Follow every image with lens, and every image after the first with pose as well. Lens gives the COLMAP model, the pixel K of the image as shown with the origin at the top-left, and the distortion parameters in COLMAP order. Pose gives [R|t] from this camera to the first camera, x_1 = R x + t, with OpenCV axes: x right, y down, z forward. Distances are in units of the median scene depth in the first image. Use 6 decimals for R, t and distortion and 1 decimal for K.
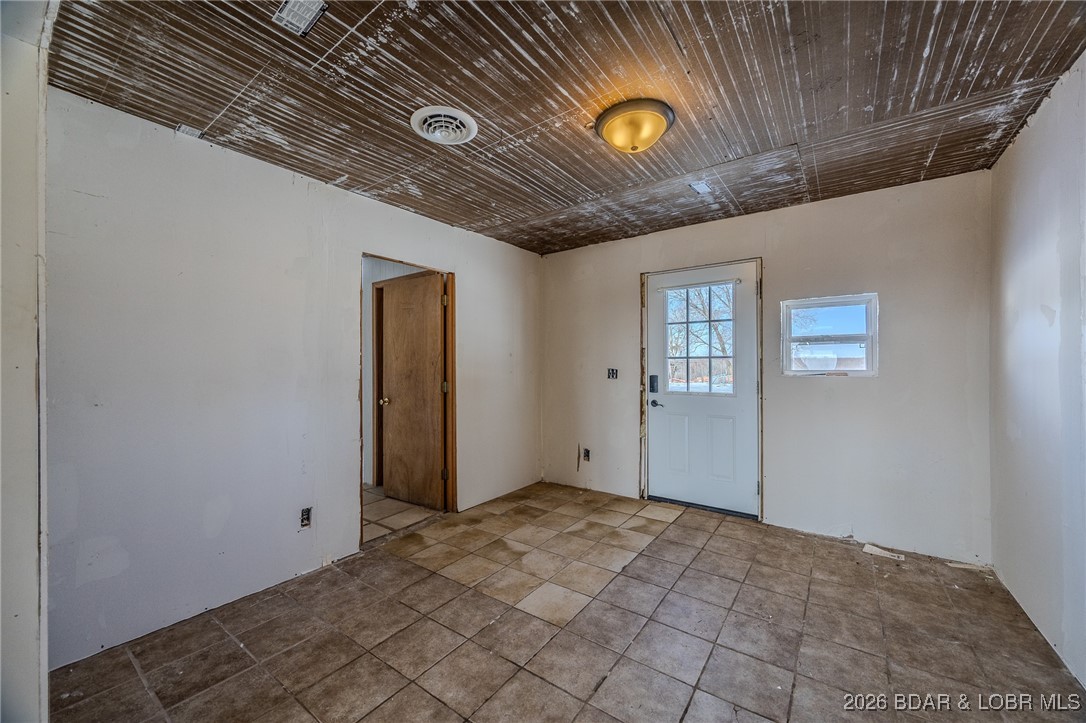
lens RADIAL K [[410.8, 0, 546.1], [0, 410.8, 362.9], [0, 0, 1]] dist [0.000073, -0.001375]
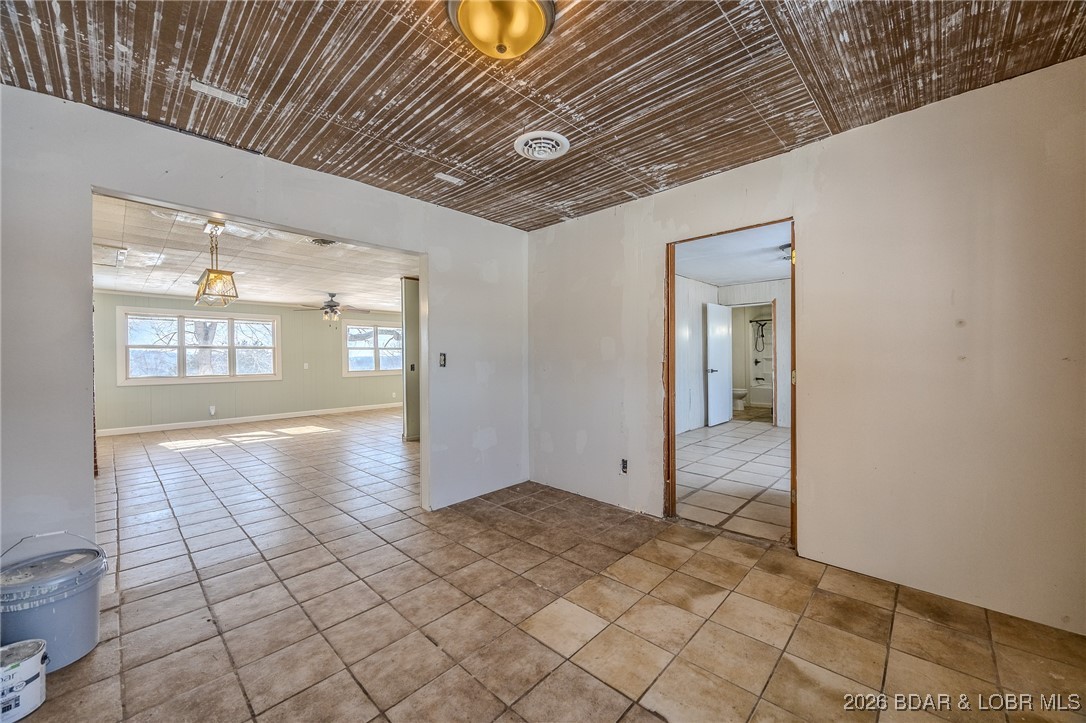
lens RADIAL K [[410.8, 0, 545.8], [0, 410.8, 360.4], [0, 0, 1]] dist [0.000073, -0.001375]
pose [[-0.130973, 0.018838, -0.991207, 0.760633], [0.018939, 0.999685, 0.016497, 0.012285], [0.991205, -0.016612, -0.131289, 0.949785]]
